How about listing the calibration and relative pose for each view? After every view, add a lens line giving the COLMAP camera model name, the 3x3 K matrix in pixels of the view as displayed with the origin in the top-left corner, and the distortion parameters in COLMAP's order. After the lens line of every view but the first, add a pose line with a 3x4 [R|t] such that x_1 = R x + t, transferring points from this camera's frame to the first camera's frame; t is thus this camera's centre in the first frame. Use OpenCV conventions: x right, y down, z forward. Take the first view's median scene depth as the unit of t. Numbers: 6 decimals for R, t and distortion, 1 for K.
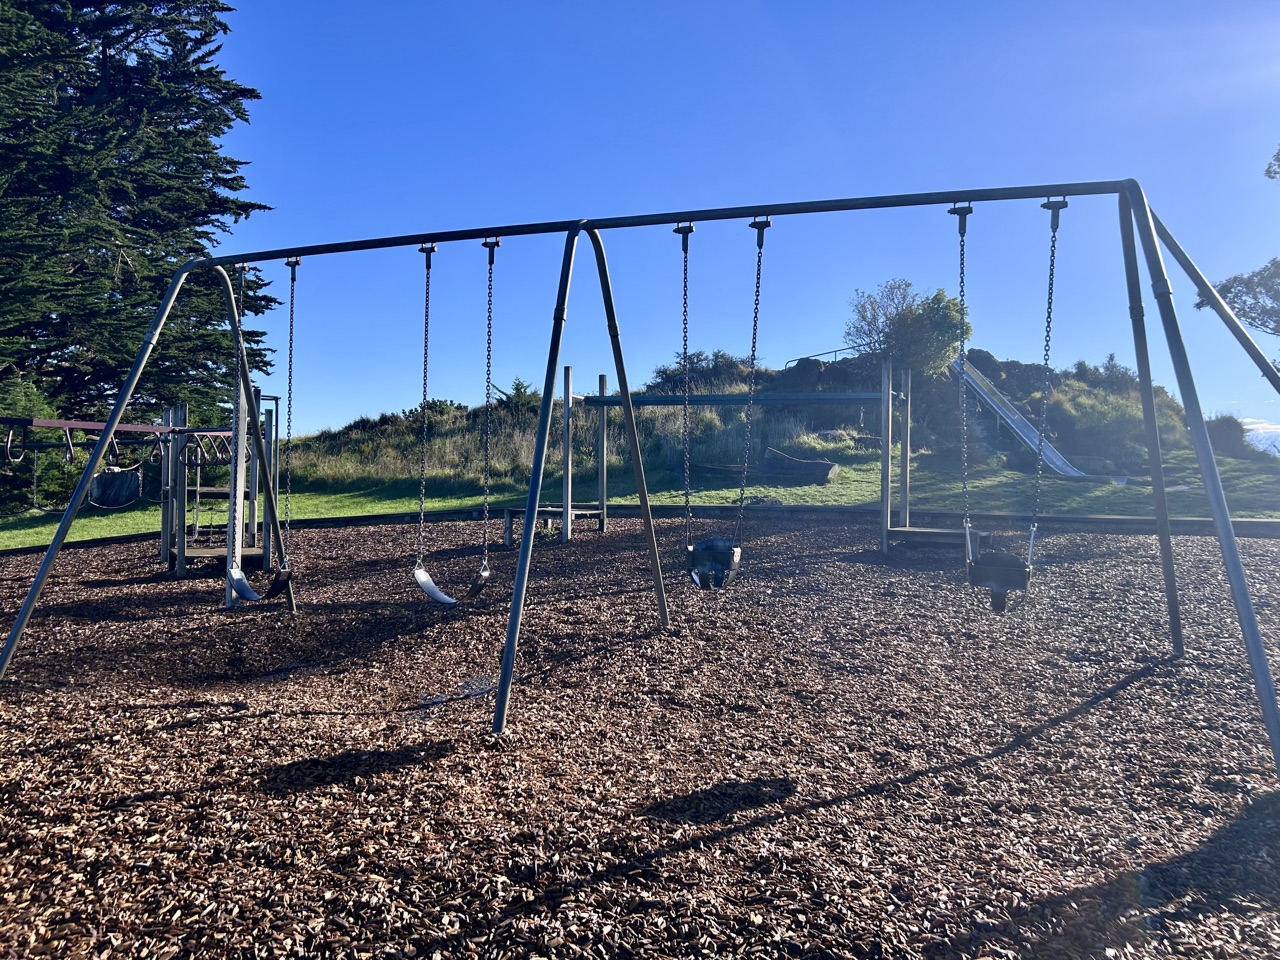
lens RADIAL K [[970.9, 0, 641.7], [0, 970.9, 480.8], [0, 0, 1]] dist [0.044954, -0.039675]
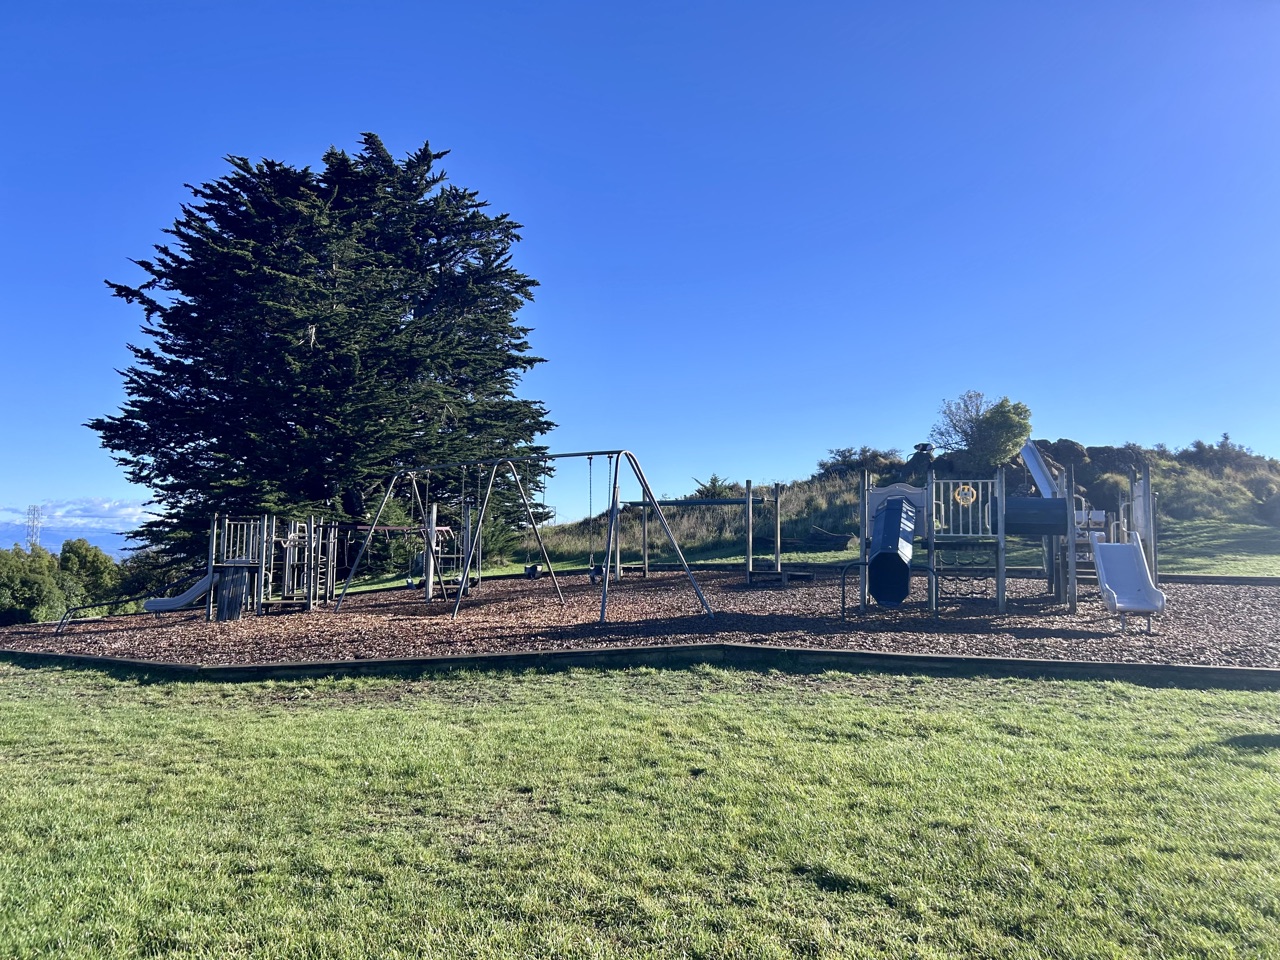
lens RADIAL K [[970.9, 0, 636.4], [0, 970.9, 473.0], [0, 0, 1]] dist [0.044954, -0.039675]
pose [[0.941454, -0.040639, -0.334684, 0.212387], [0.010997, 0.995882, -0.089992, 0.008441], [0.336963, 0.081043, 0.938023, -0.260558]]
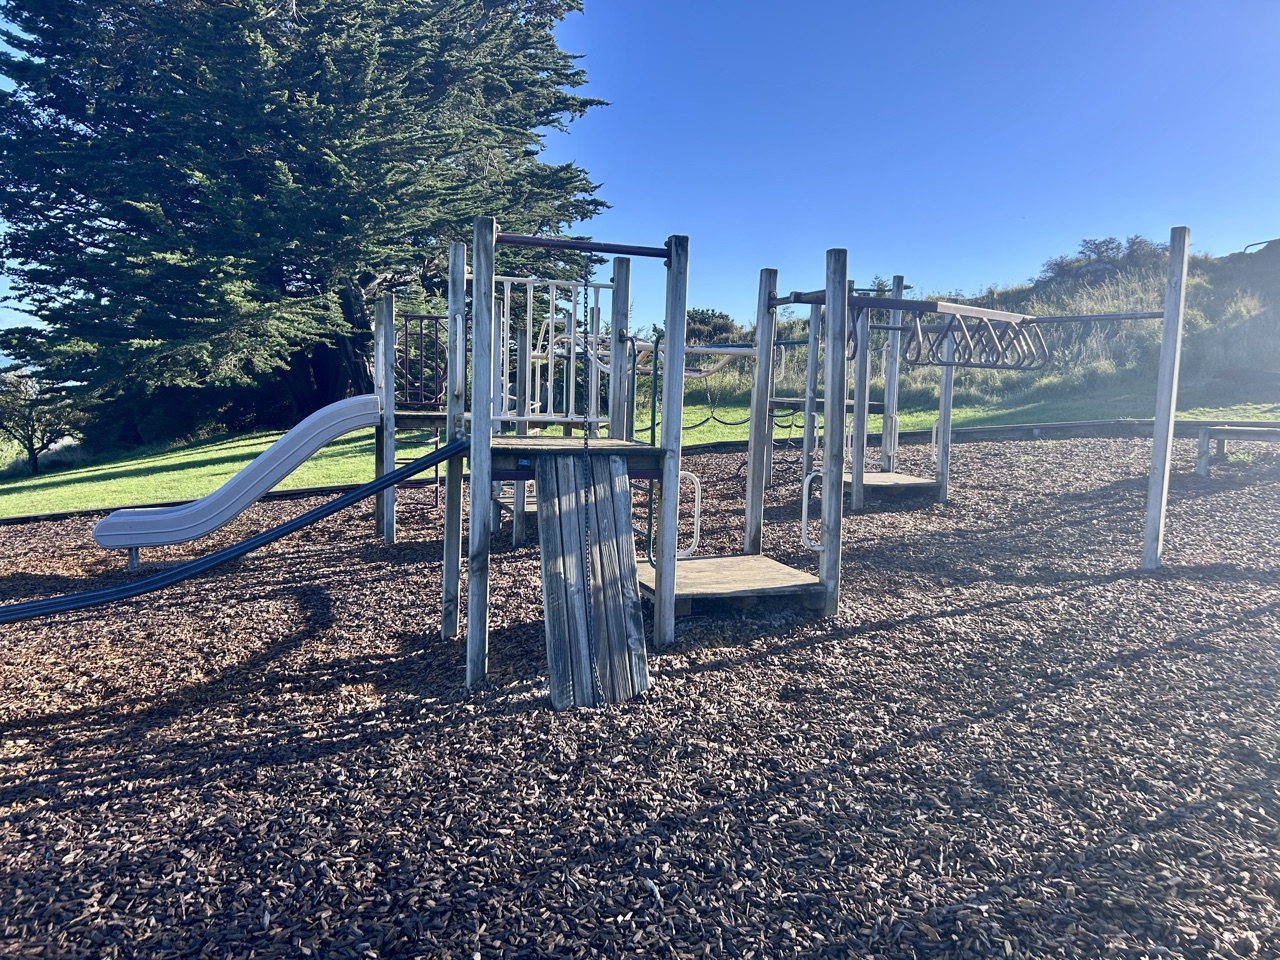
lens RADIAL K [[970.9, 0, 637.3], [0, 970.9, 473.0], [0, 0, 1]] dist [0.044954, -0.039675]
pose [[0.976519, 0.018657, -0.214620, -0.150570], [-0.000981, 0.996618, 0.082172, 0.001003], [0.215427, -0.080032, 0.973235, 0.058761]]
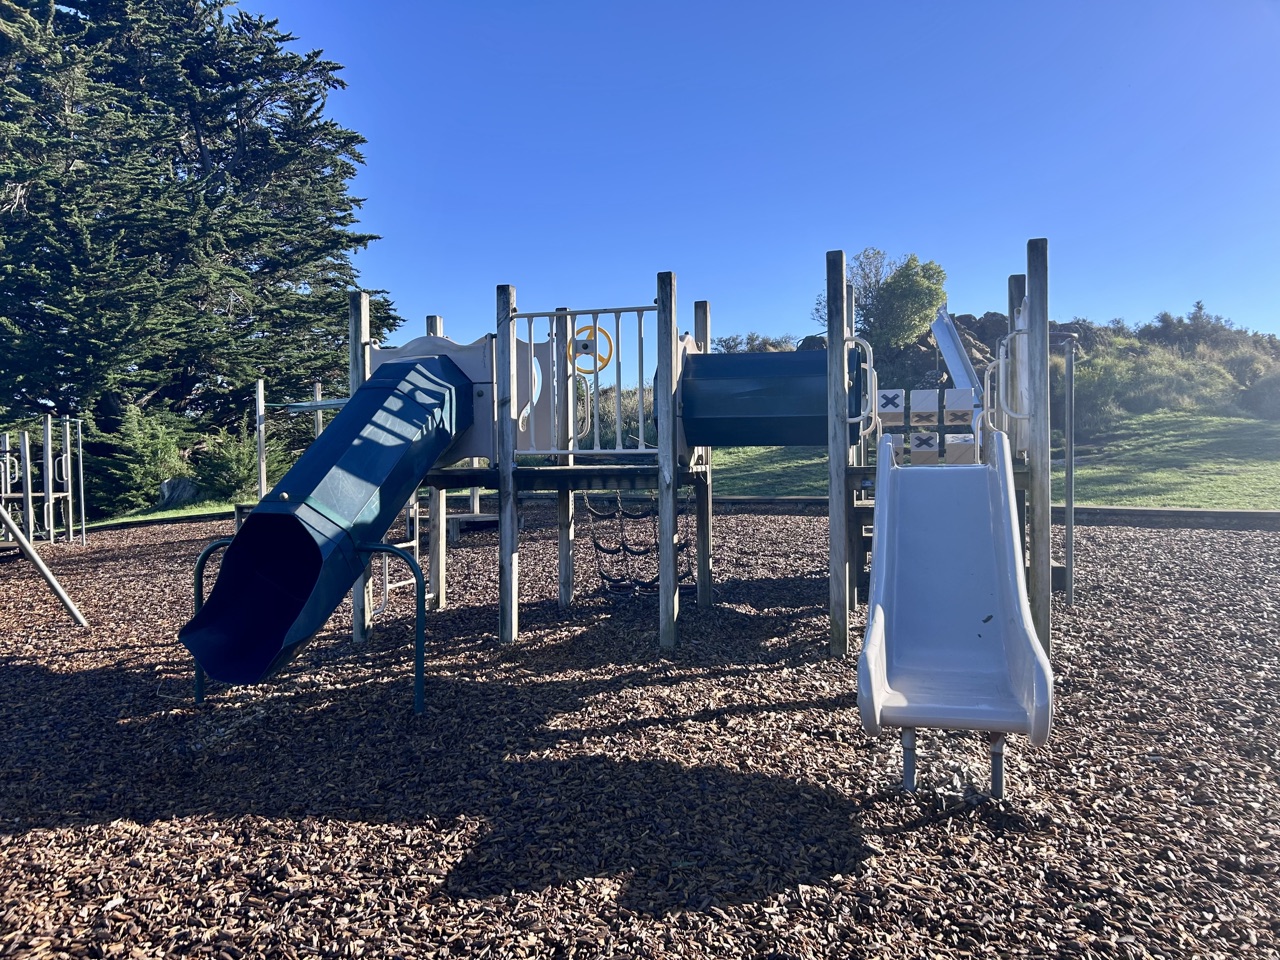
lens RADIAL K [[970.9, 0, 635.2], [0, 970.9, 476.2], [0, 0, 1]] dist [0.044954, -0.039675]
pose [[0.950199, -0.032850, -0.309908, 0.259287], [0.036125, 0.999336, 0.004831, 0.002770], [0.309543, -0.015786, 0.950754, 0.013948]]
